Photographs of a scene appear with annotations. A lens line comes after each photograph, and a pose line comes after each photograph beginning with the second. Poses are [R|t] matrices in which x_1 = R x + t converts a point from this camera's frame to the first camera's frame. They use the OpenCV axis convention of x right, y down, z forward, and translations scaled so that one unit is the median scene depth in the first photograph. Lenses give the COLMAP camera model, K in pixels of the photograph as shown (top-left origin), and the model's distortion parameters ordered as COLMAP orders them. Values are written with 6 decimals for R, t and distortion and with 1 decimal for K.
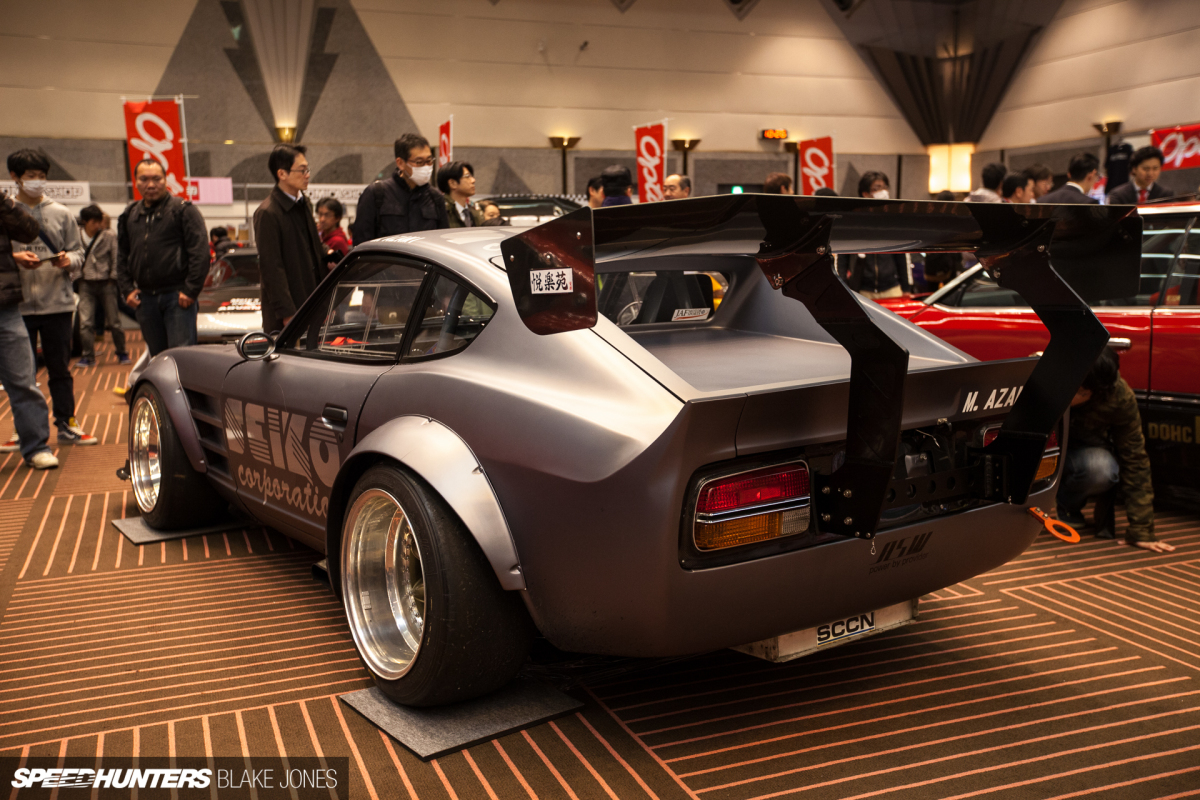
lens RADIAL K [[1136.9, 0, 592.0], [0, 1136.9, 394.8], [0, 0, 1]] dist [0.055845, 0.000000]
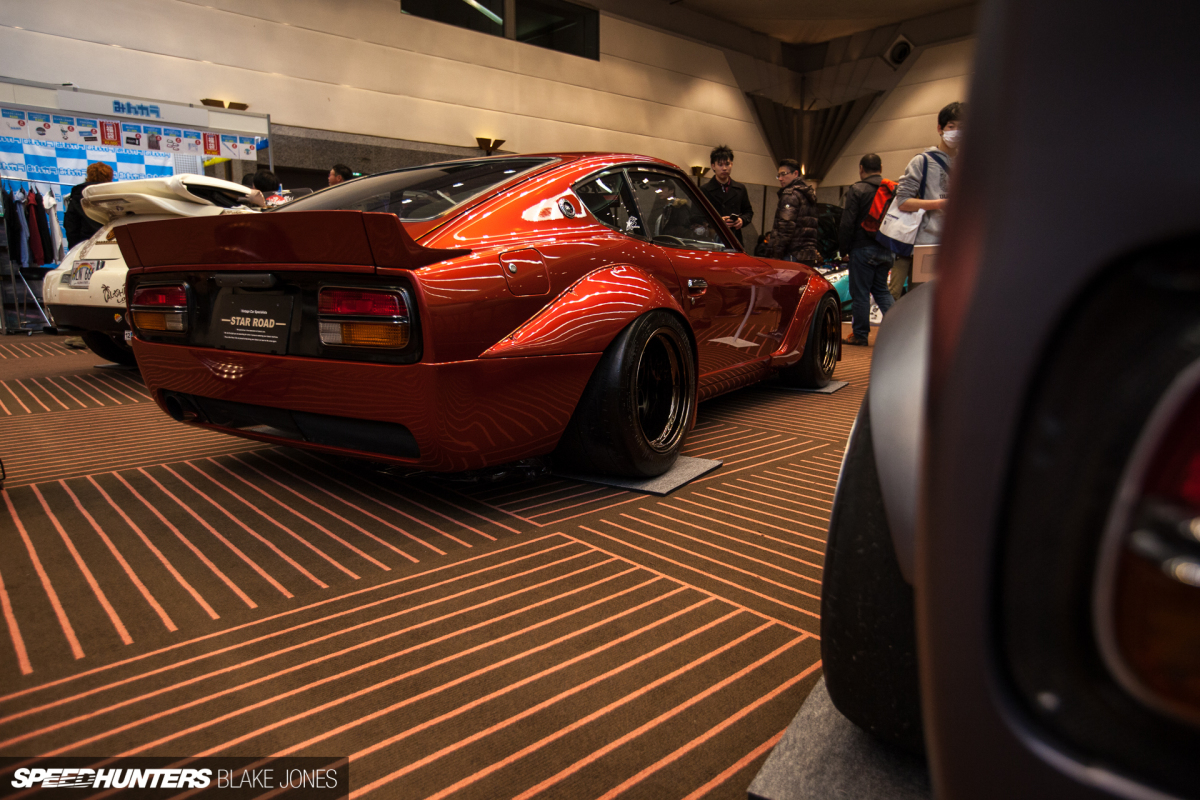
lens RADIAL K [[782.6, 0, 597.3], [0, 782.6, 404.7], [0, 0, 1]] dist [-0.002164, 0.002080]
pose [[0.354478, 0.181207, -0.917338, 0.144730], [-0.126831, 0.981294, 0.144830, 0.064864], [0.926423, 0.065008, 0.370829, 0.694850]]
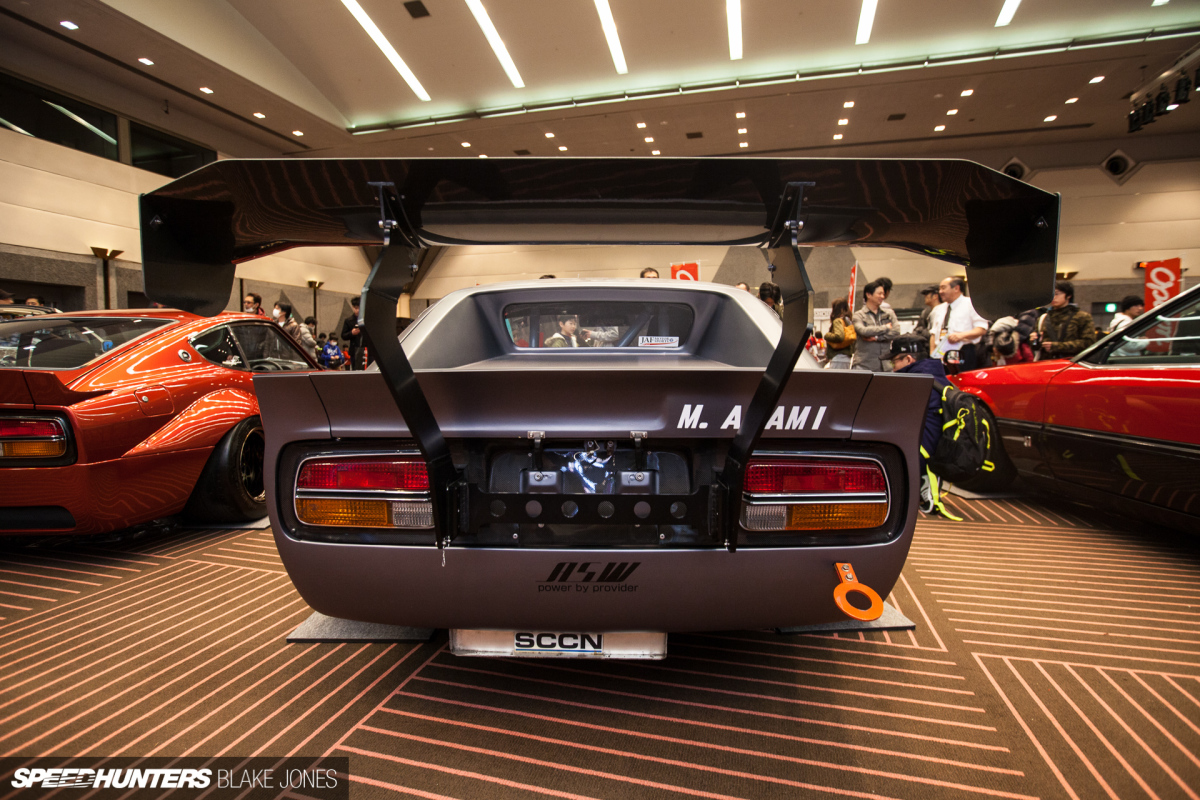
lens RADIAL K [[589.6, 0, 596.5], [0, 589.6, 405.3], [0, 0, 1]] dist [-0.022242, 0.005008]
pose [[0.798272, 0.069053, -0.598326, 0.502108], [-0.090402, 0.995889, -0.005677, 0.006375], [0.595474, 0.058622, 0.801233, 0.583425]]
